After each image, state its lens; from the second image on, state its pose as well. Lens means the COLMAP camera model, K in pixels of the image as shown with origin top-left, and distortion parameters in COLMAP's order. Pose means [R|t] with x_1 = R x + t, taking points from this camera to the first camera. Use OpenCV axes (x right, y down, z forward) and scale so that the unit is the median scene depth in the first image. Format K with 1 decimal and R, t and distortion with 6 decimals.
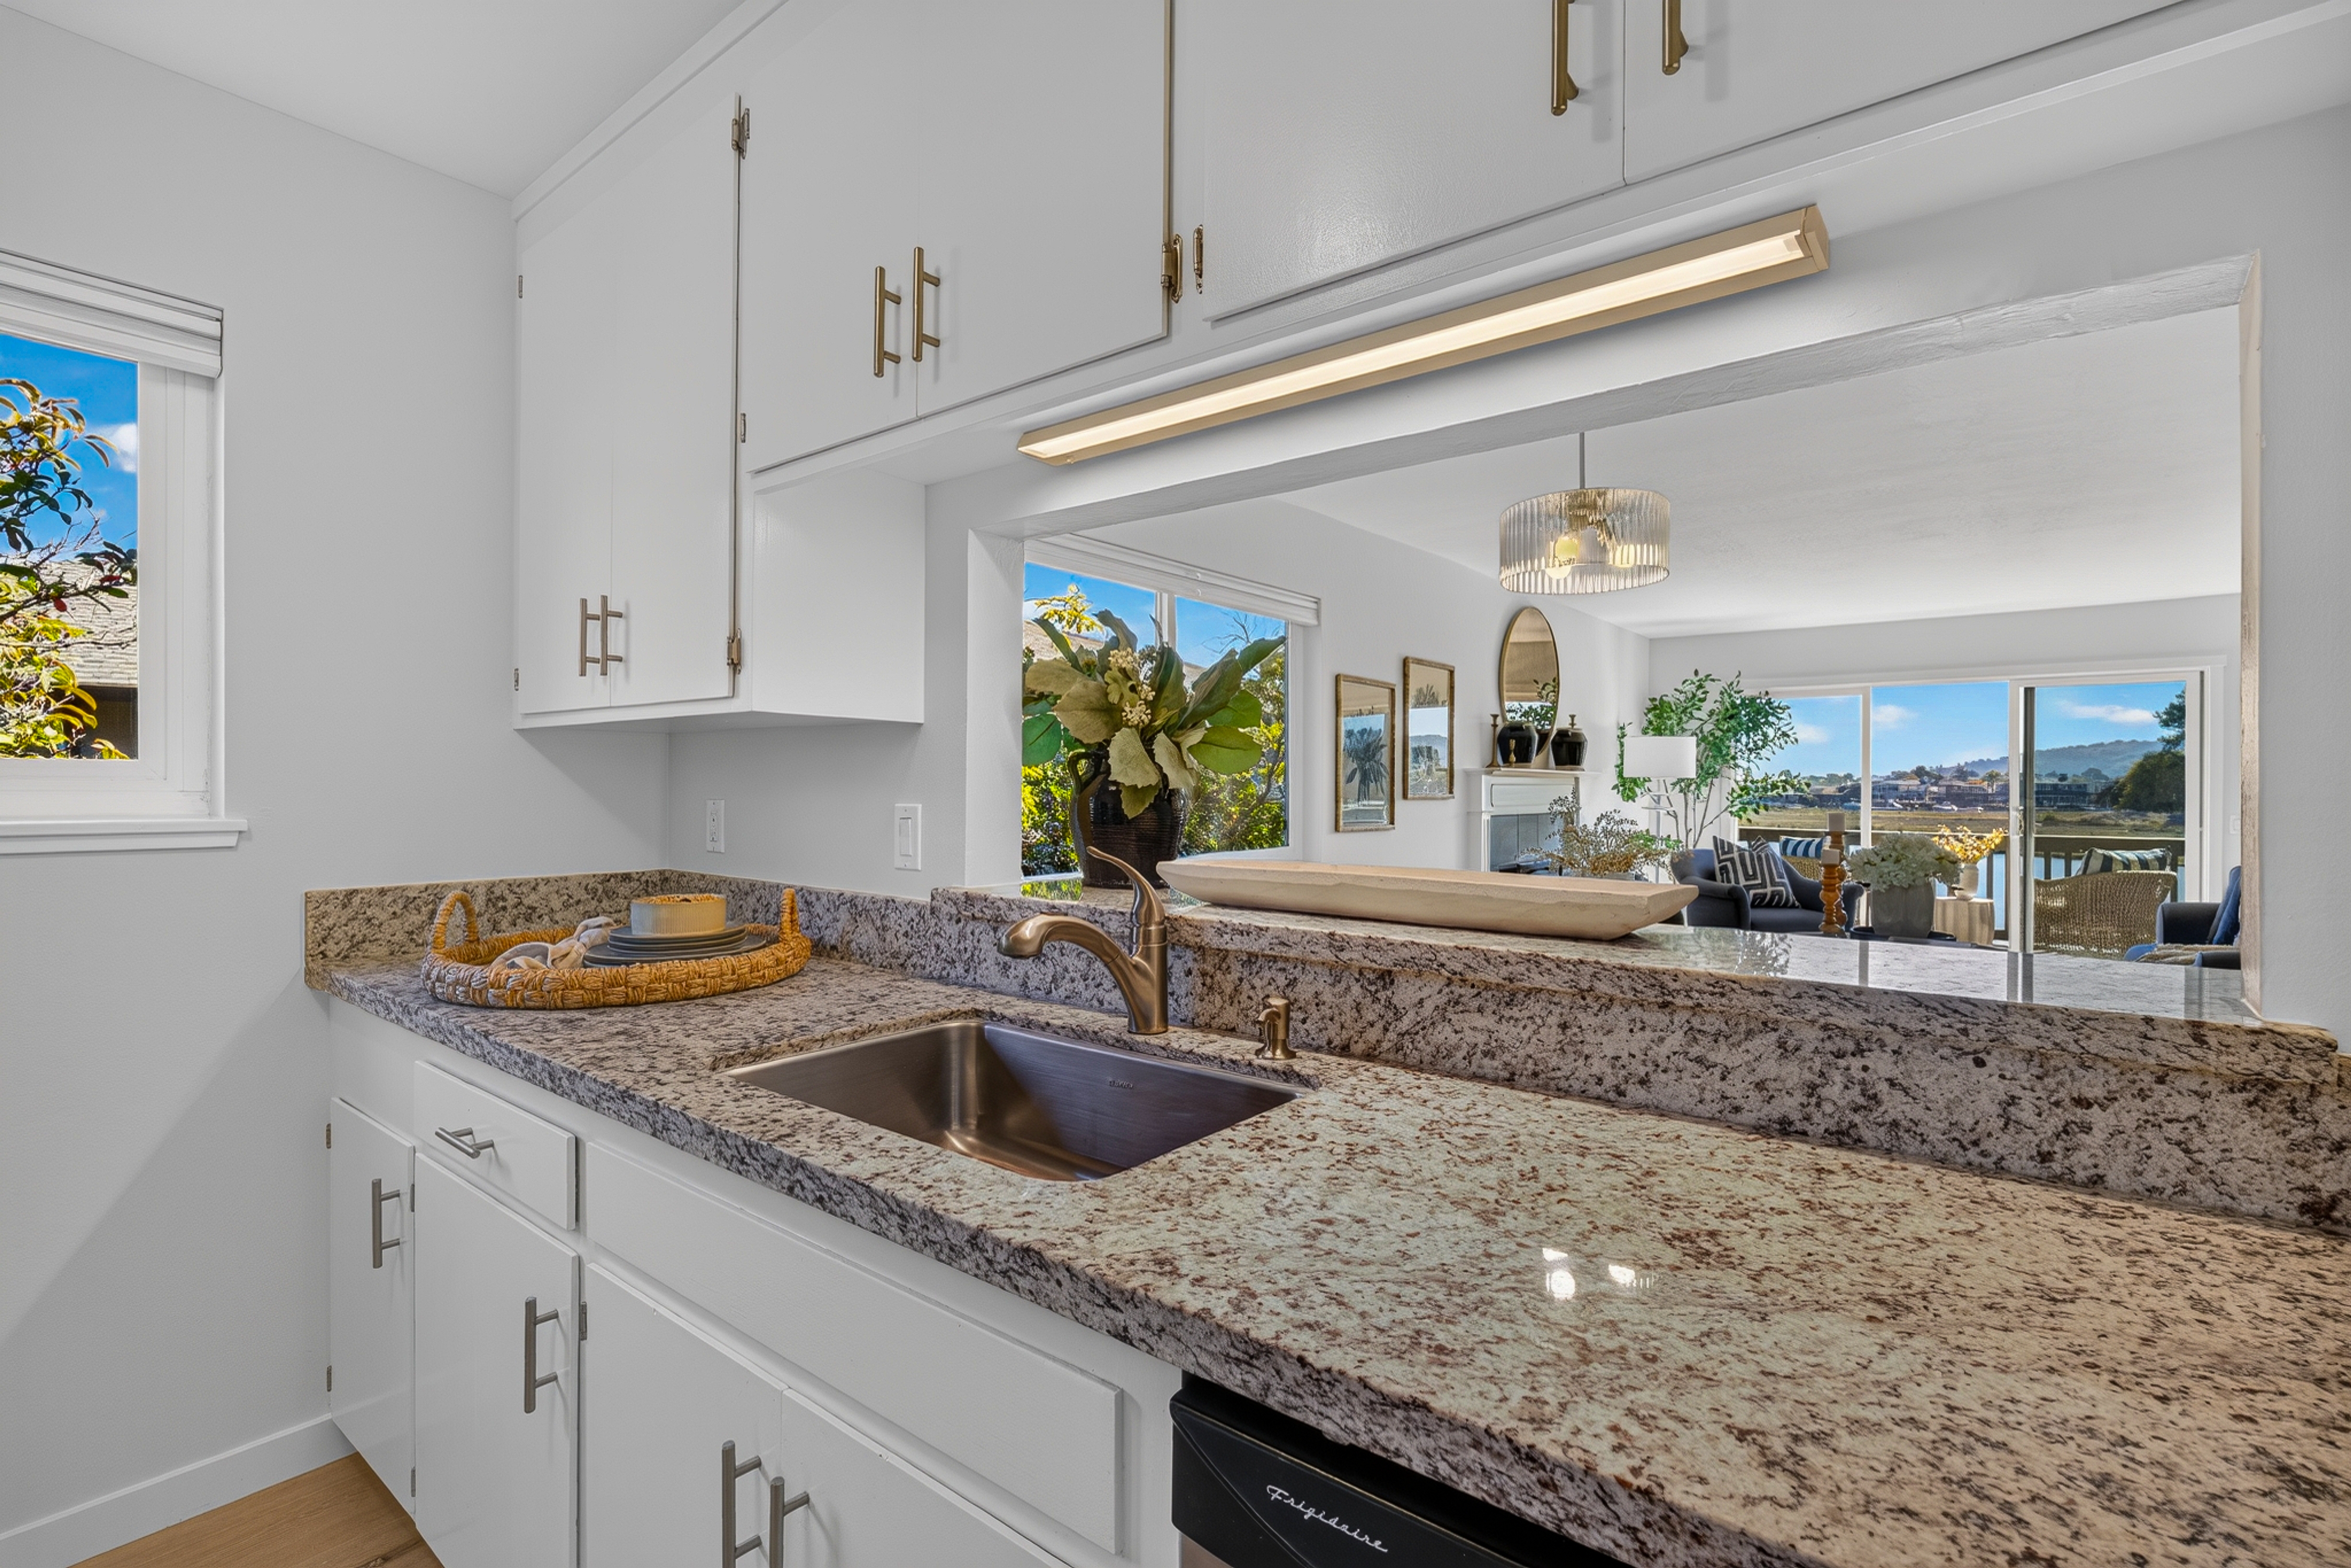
lens RADIAL K [[1083.1, 0, 1193.7], [0, 1083.1, 787.8], [0, 0, 1]] dist [-0.000401, -0.001554]
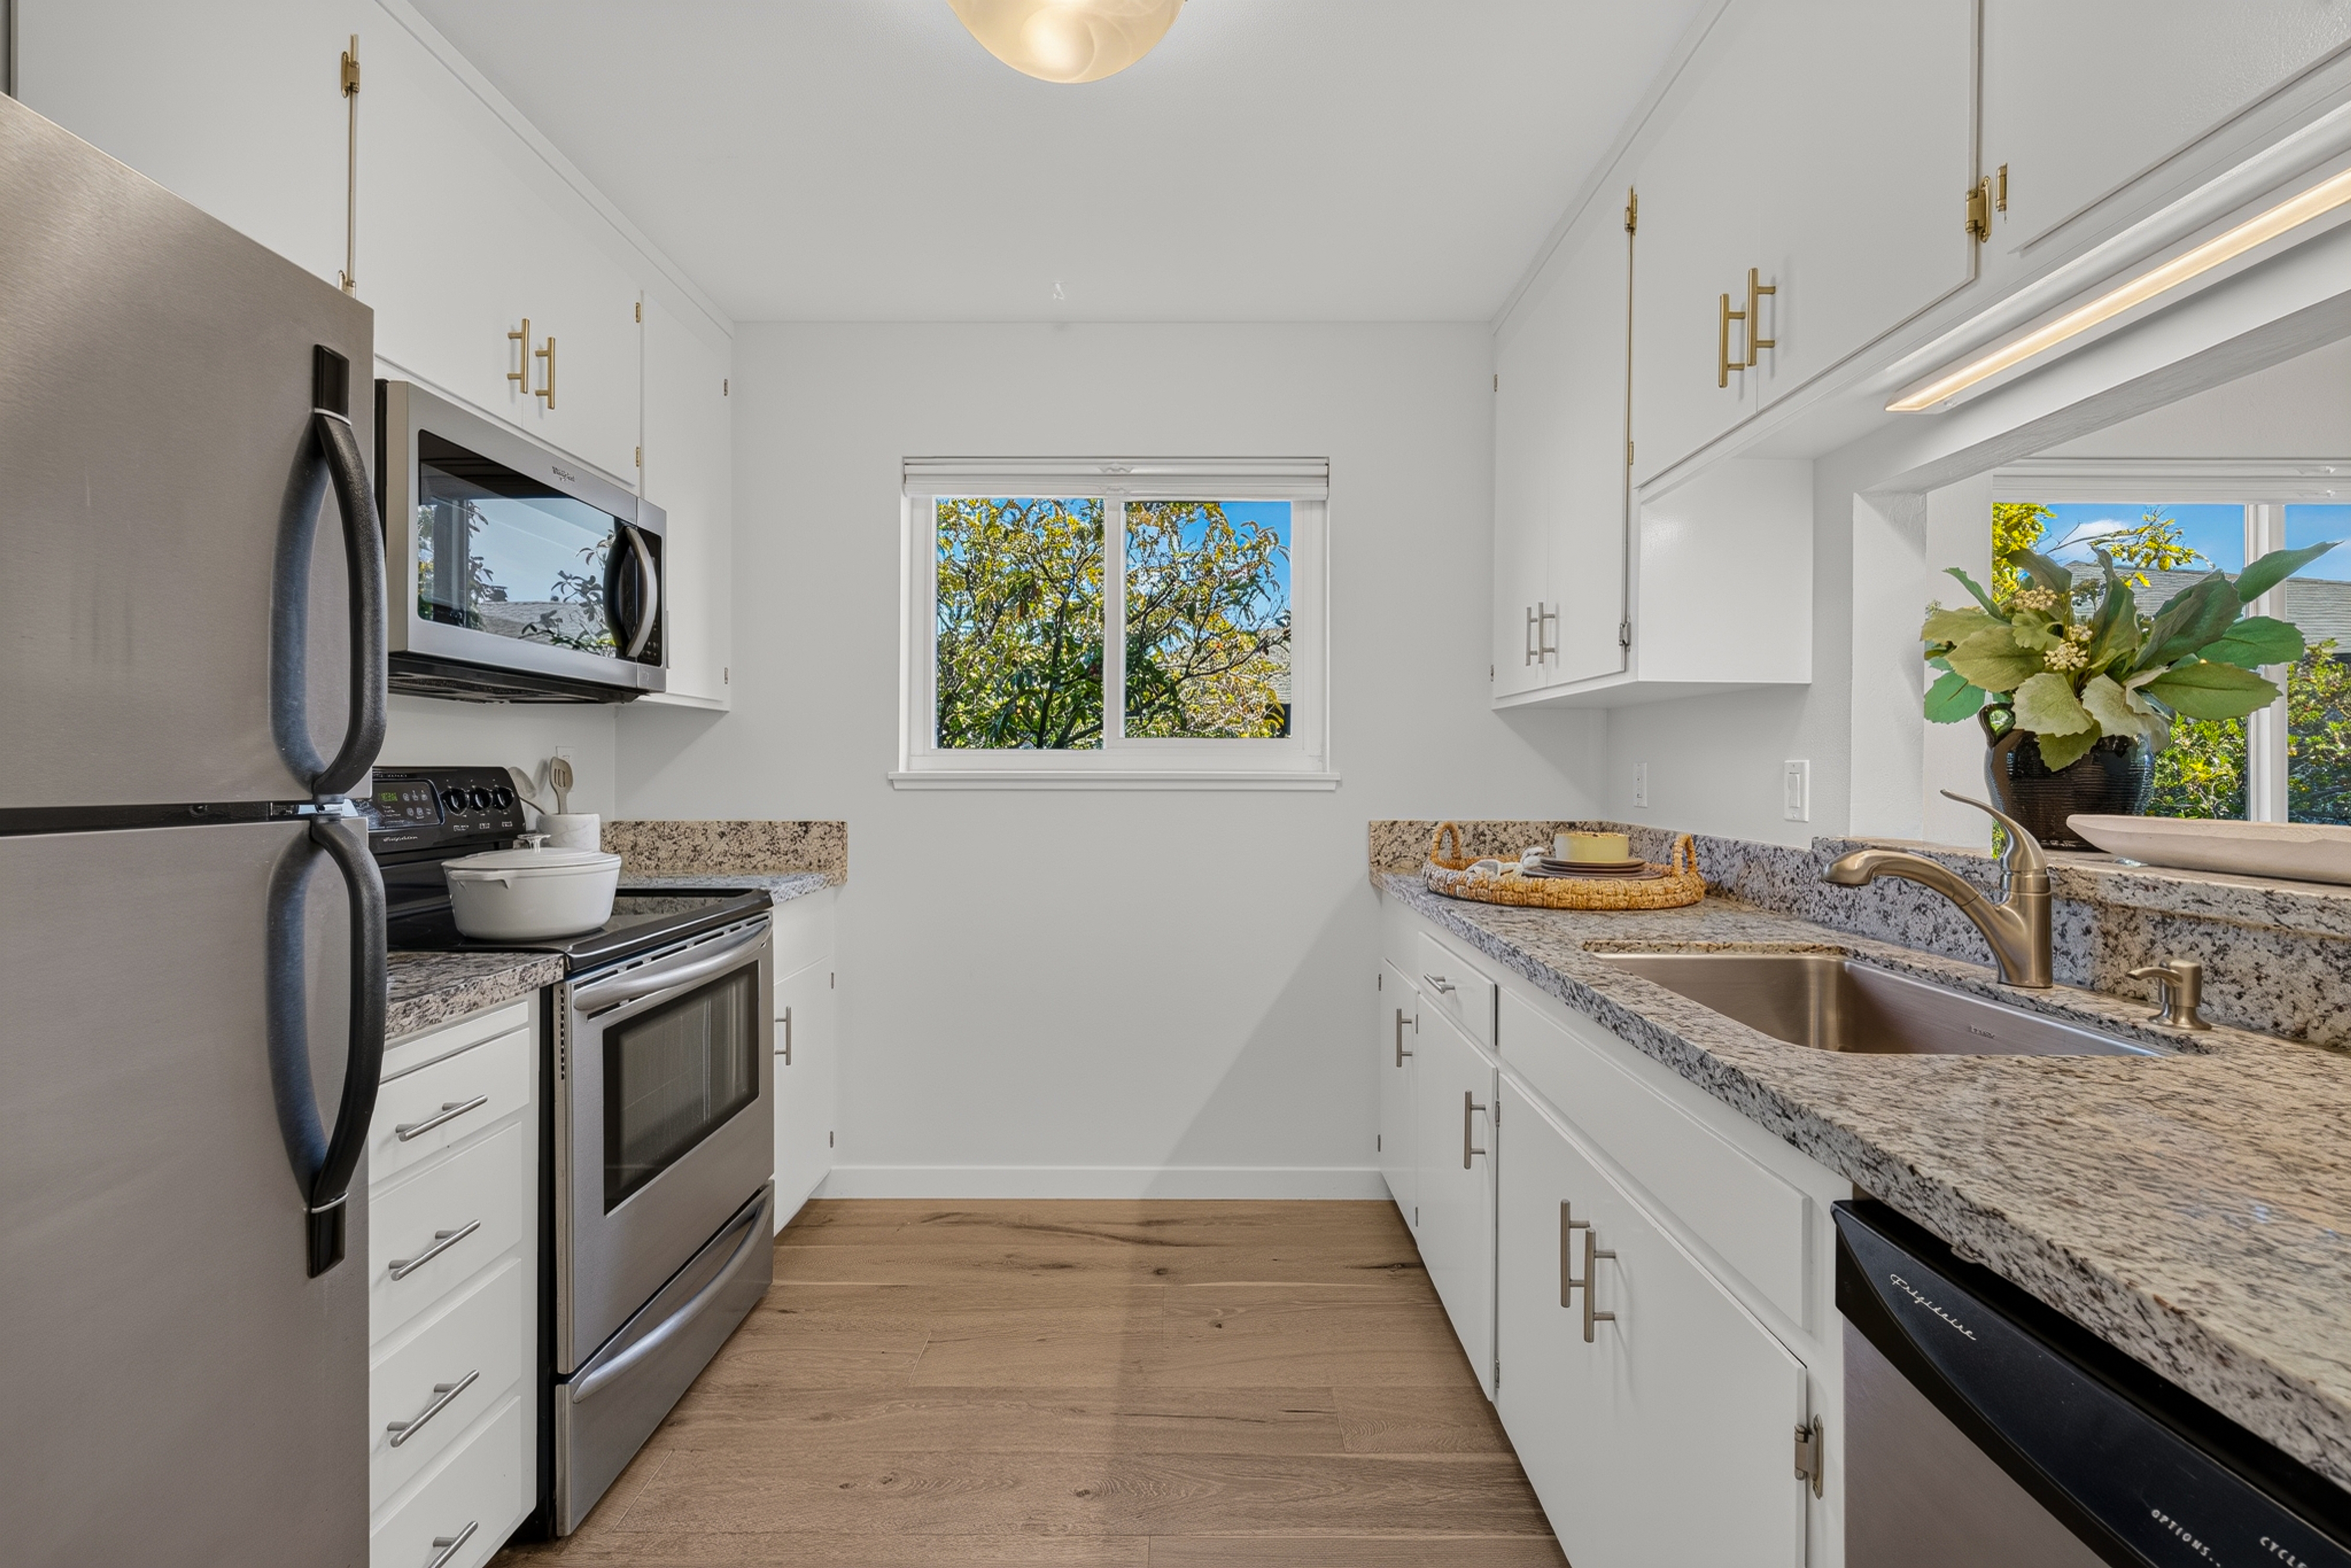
lens RADIAL K [[1083.1, 0, 1174.2], [0, 1083.1, 779.9], [0, 0, 1]] dist [-0.000401, -0.001554]
pose [[0.608054, -0.001377, -0.793894, 0.270439], [-0.004278, 0.999978, -0.005011, 0.054337], [0.793884, 0.006443, 0.608035, -0.181350]]
